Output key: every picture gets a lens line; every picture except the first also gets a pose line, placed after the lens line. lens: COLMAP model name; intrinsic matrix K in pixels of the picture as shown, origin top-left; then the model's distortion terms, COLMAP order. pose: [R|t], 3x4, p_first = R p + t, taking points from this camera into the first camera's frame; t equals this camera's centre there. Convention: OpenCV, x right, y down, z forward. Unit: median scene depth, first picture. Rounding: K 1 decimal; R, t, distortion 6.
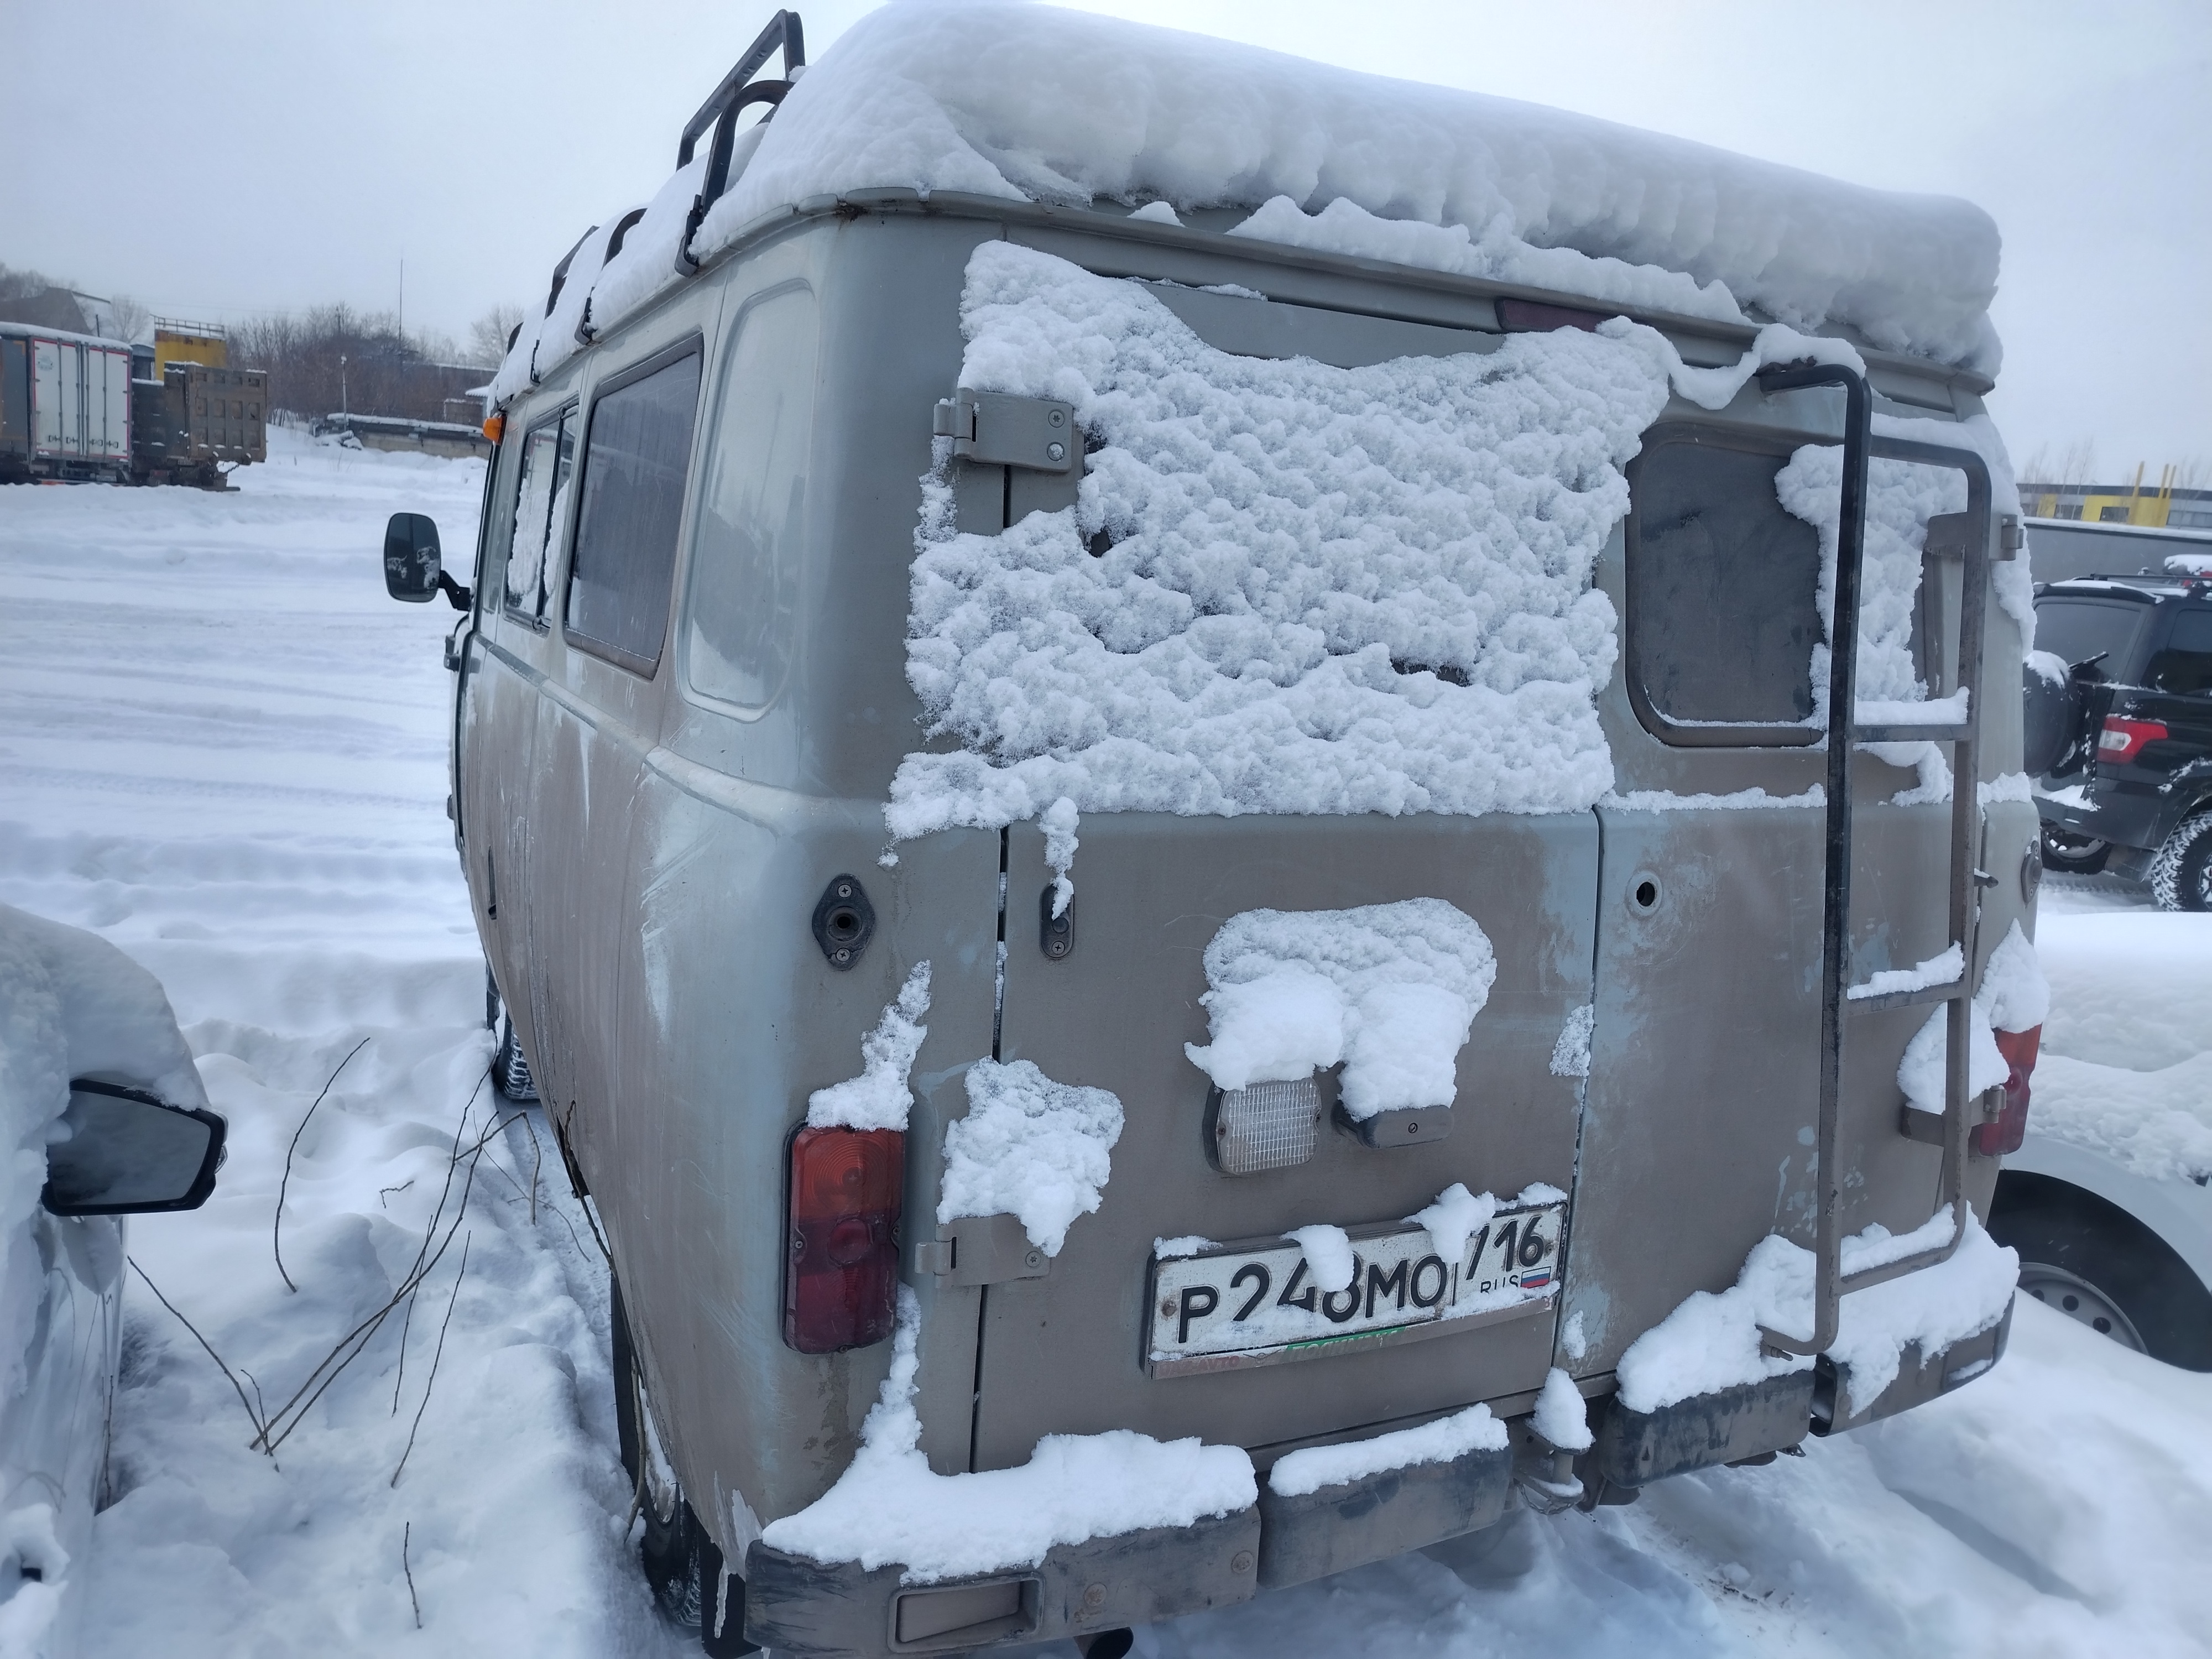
lens RADIAL K [[1544.7, 0, 1100.8], [0, 1544.7, 799.1], [0, 0, 1]] dist [0.048149, -0.036030]
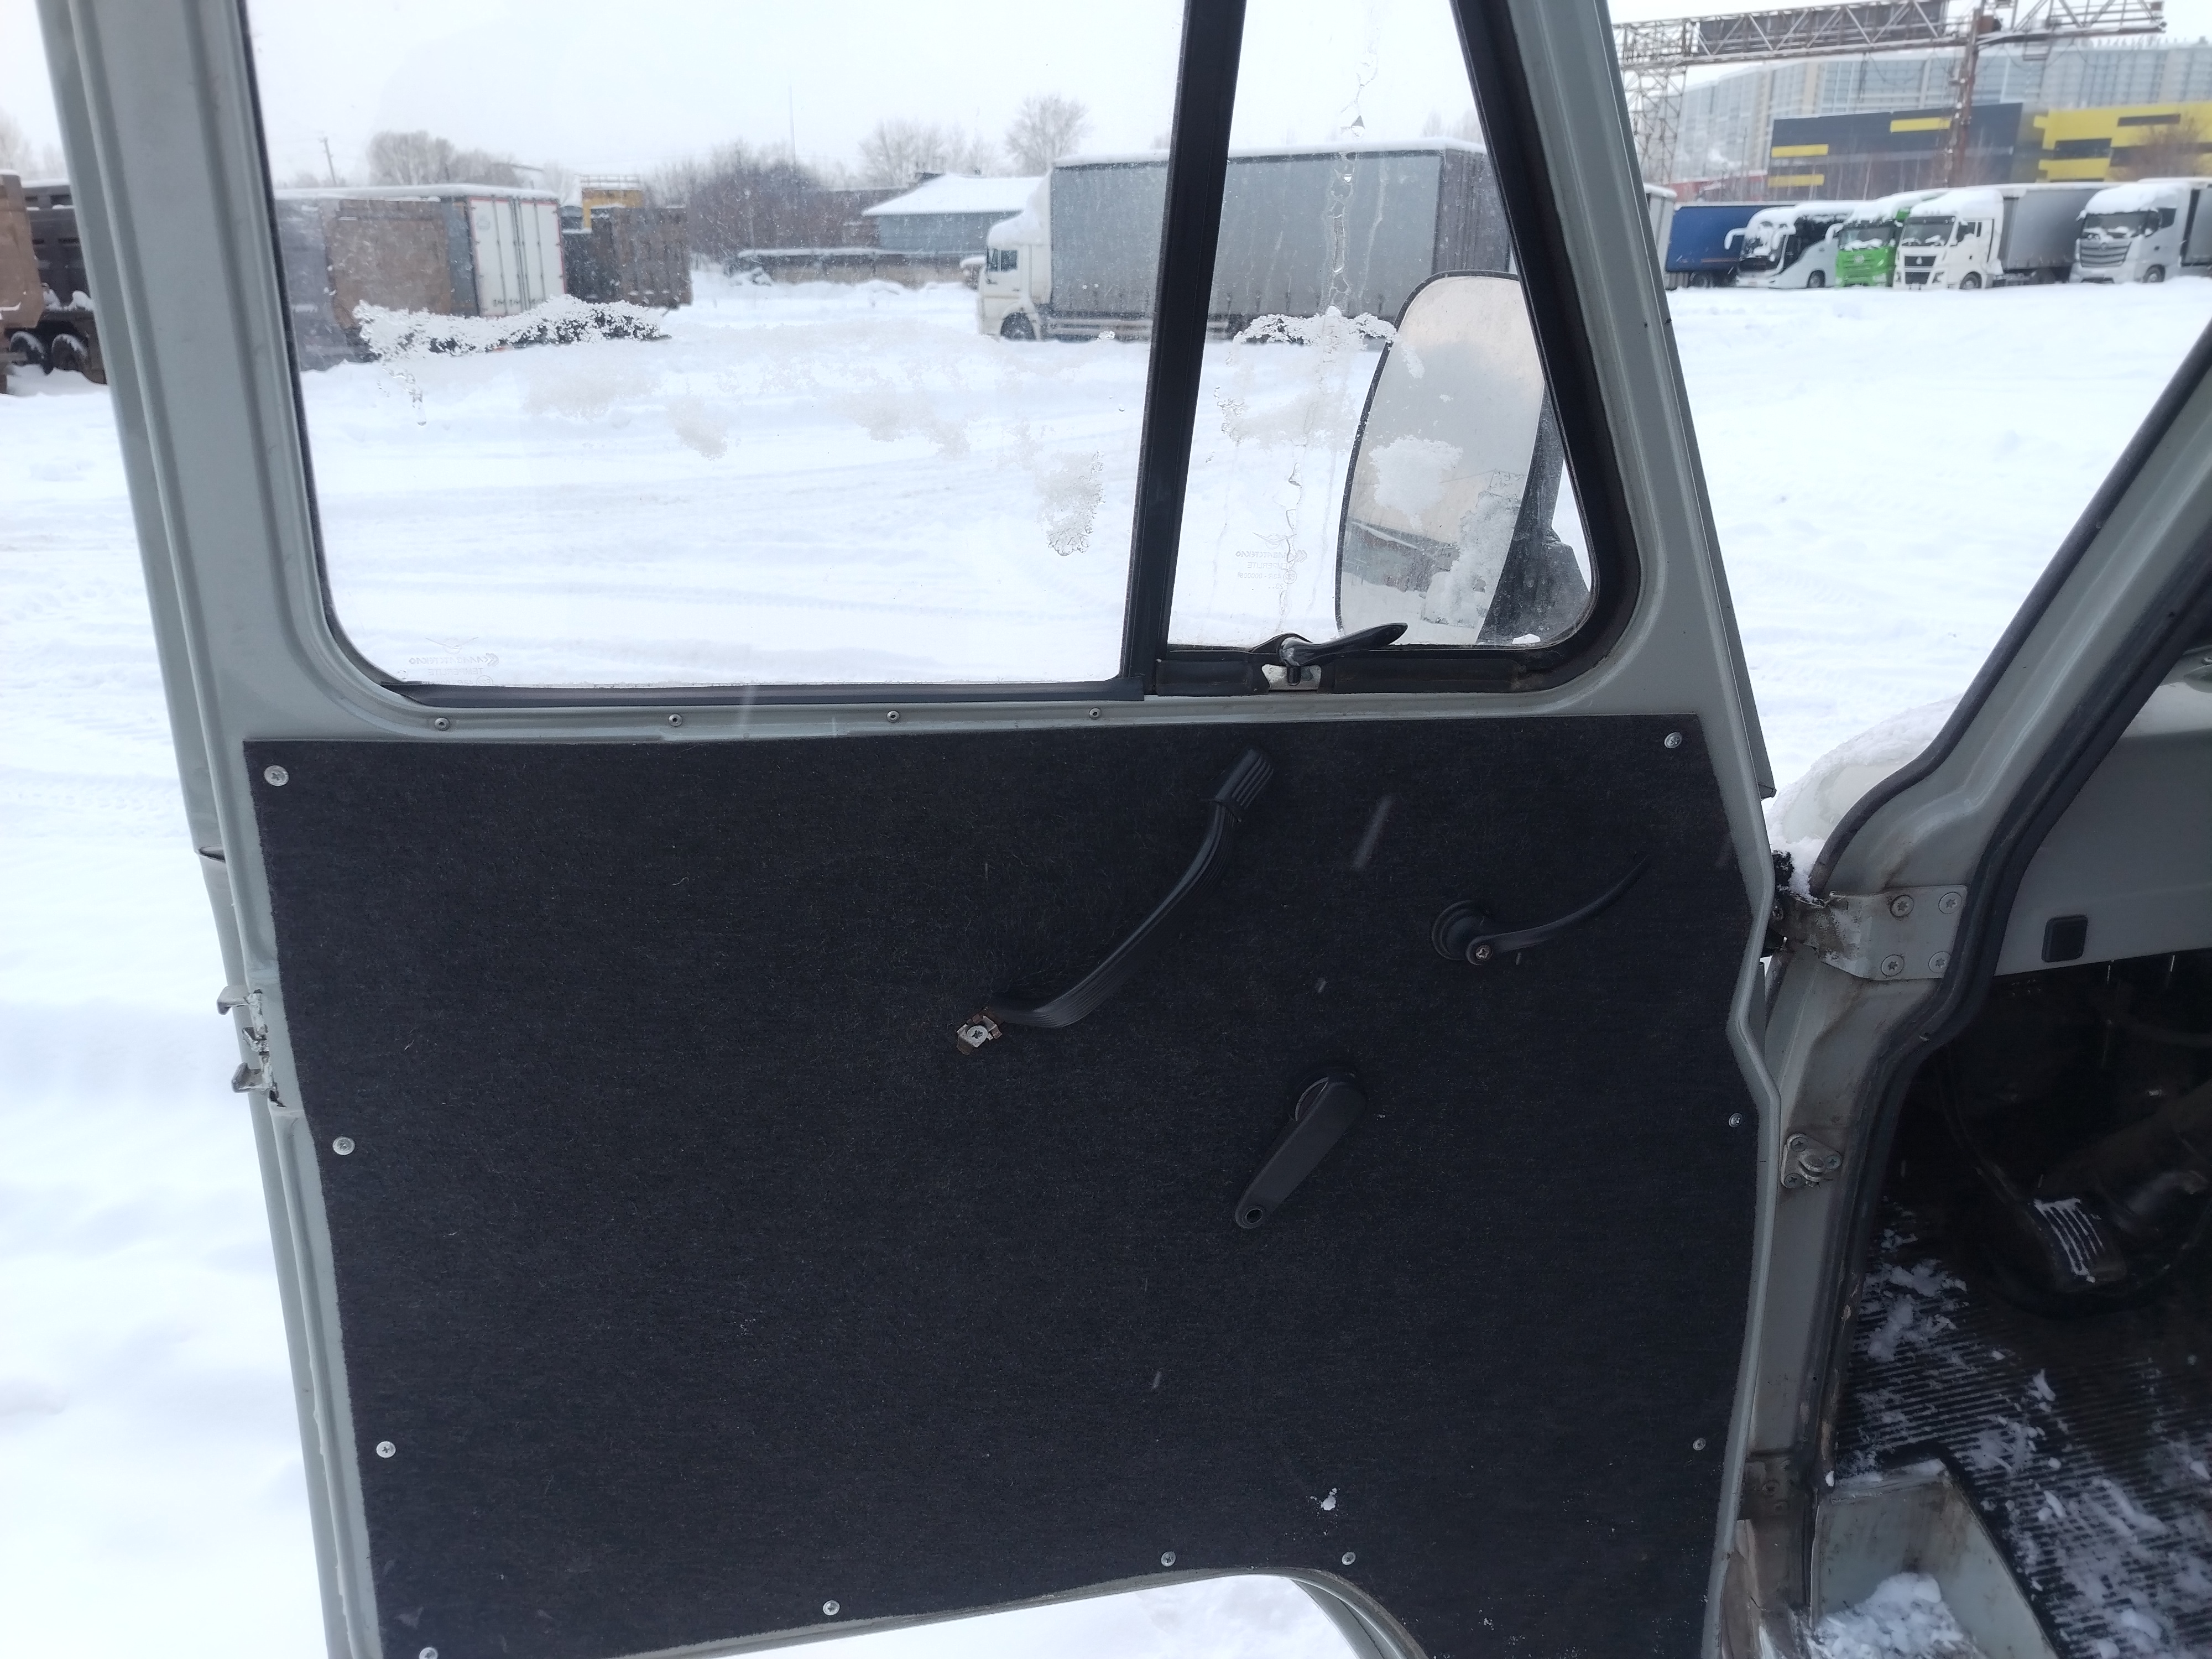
lens RADIAL K [[1544.7, 0, 1100.8], [0, 1544.7, 799.1], [0, 0, 1]] dist [0.048149, -0.036030]
pose [[0.967701, -0.026670, -0.250685, -1.331073], [0.059736, 0.990327, 0.125235, -0.420900], [0.244921, -0.136165, 0.959934, 2.252579]]
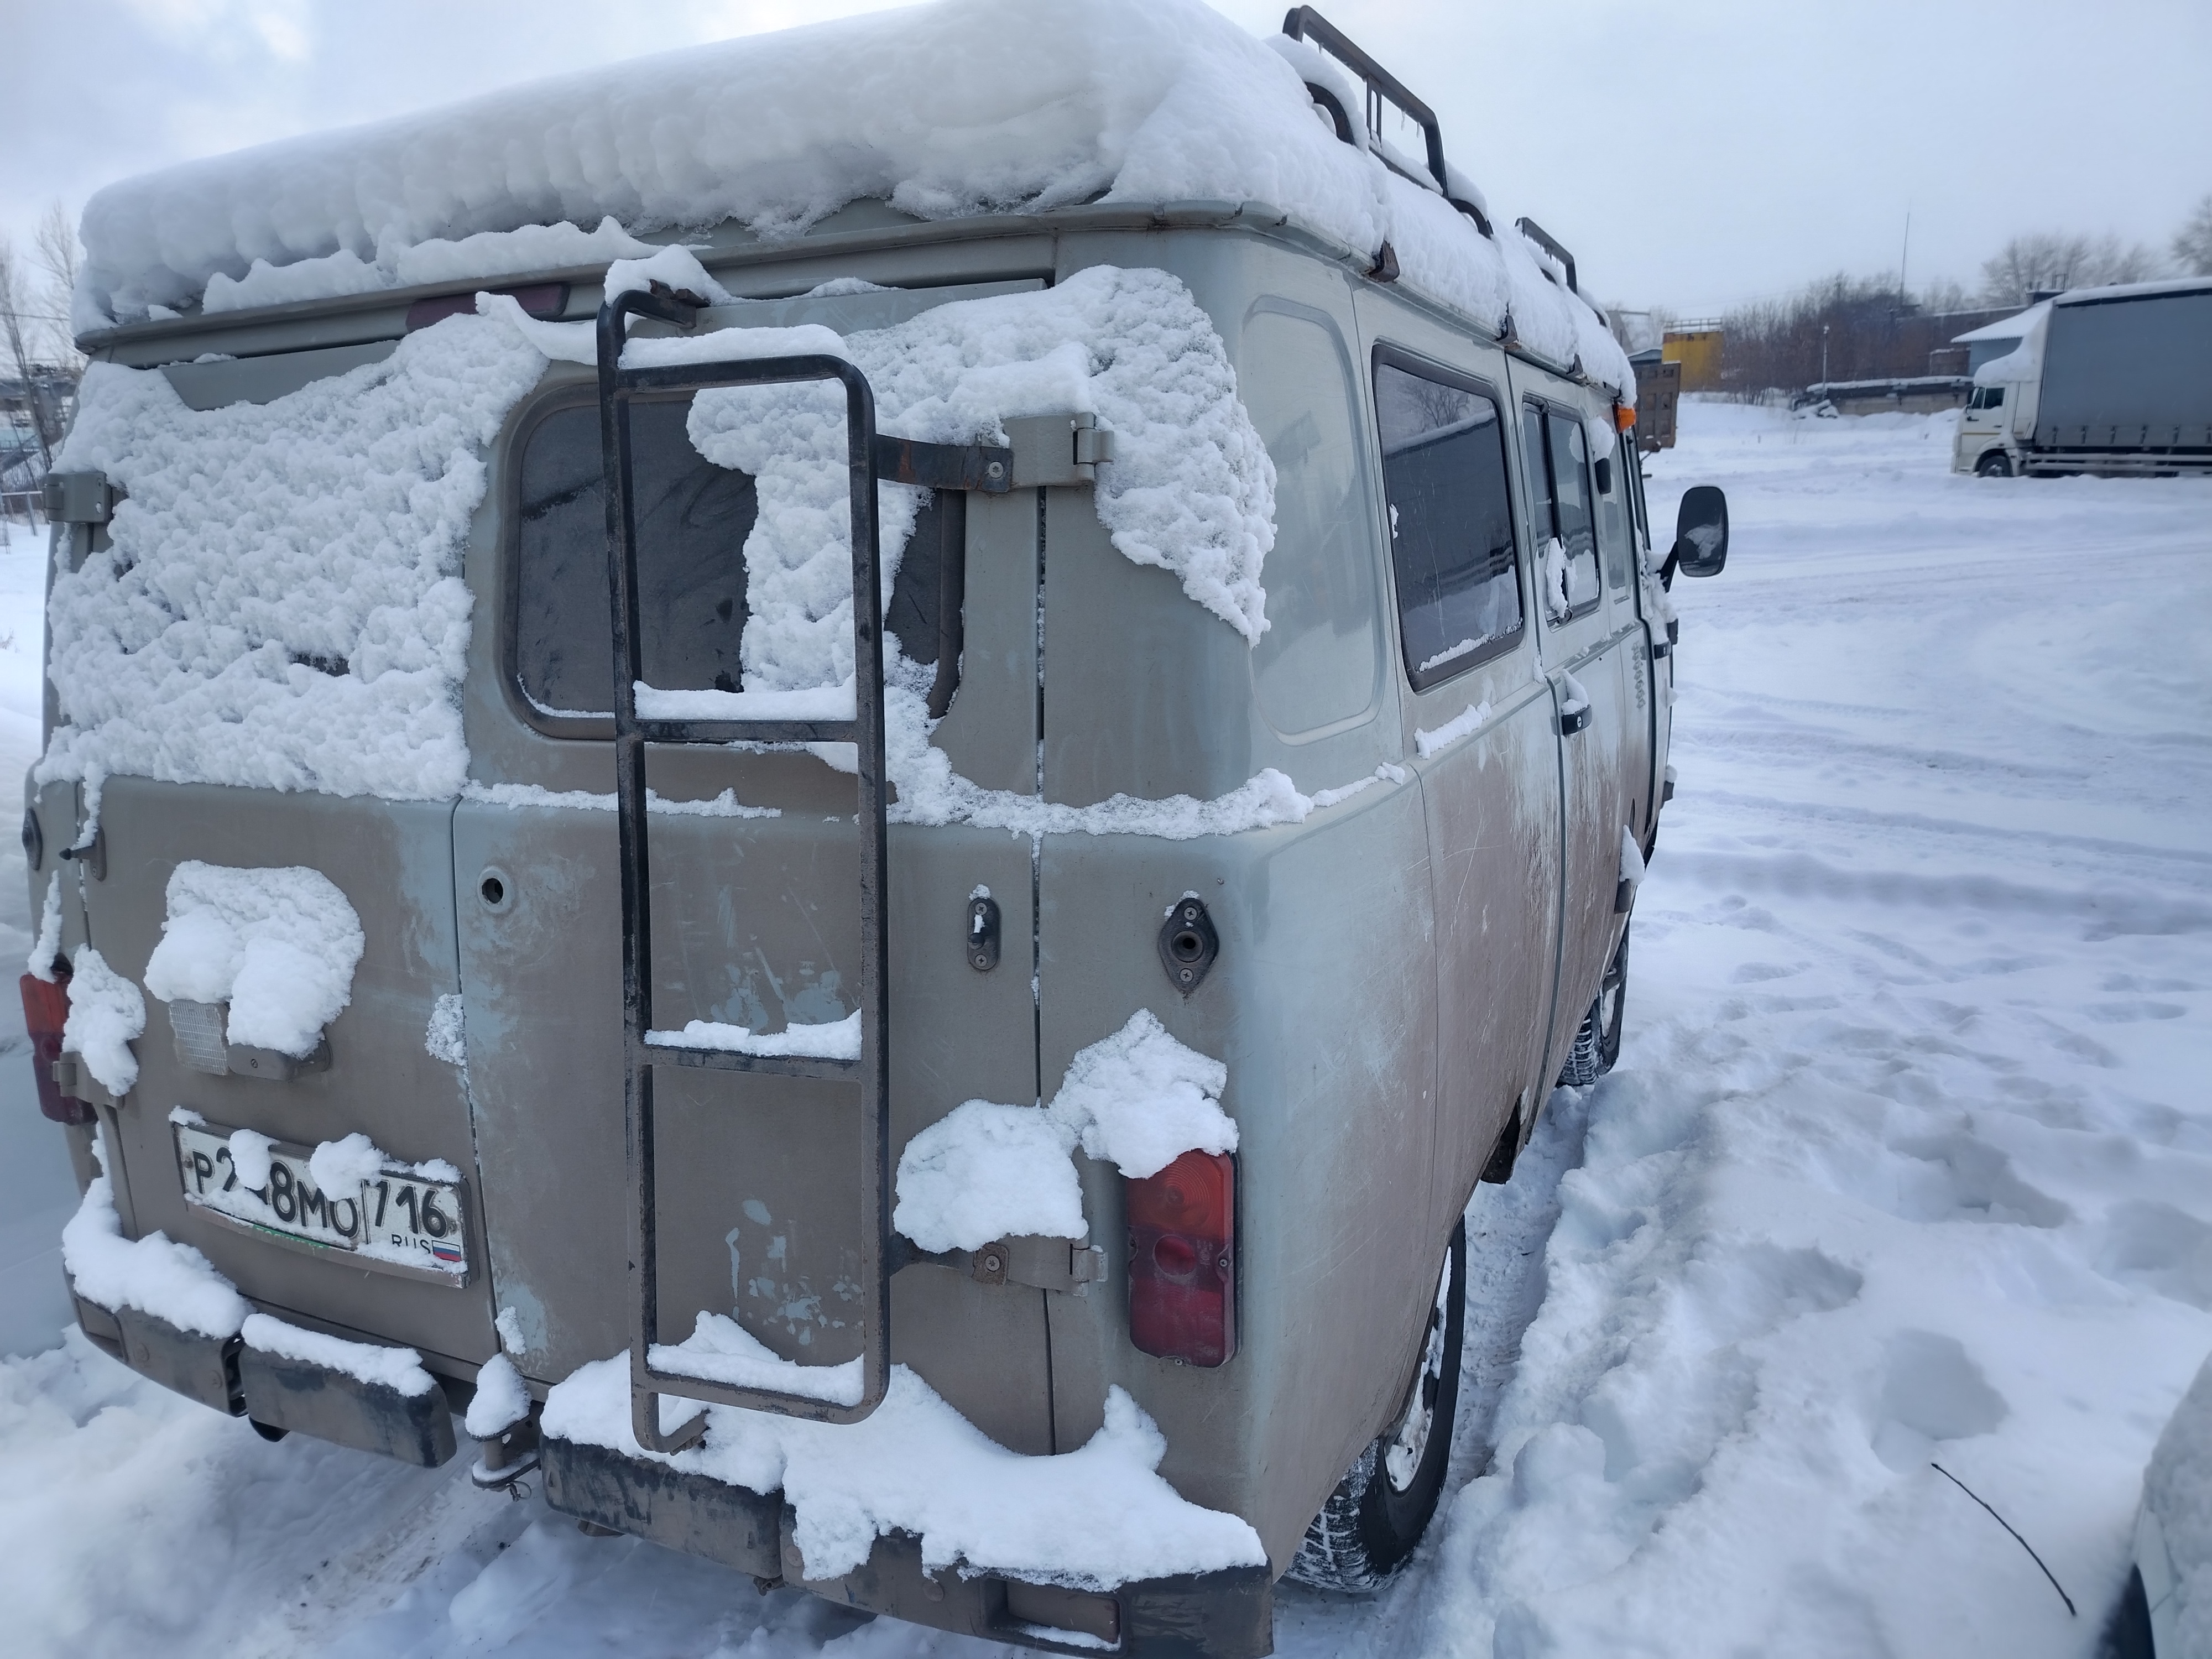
lens RADIAL K [[1558.5, 0, 1091.3], [0, 1558.5, 796.8], [0, 0, 1]] dist [0.024169, -0.029475]
pose [[0.619531, 0.055344, -0.783019, 1.377767], [-0.041571, 0.998425, 0.037678, -0.050223], [0.783870, 0.009208, 0.620856, 0.710460]]
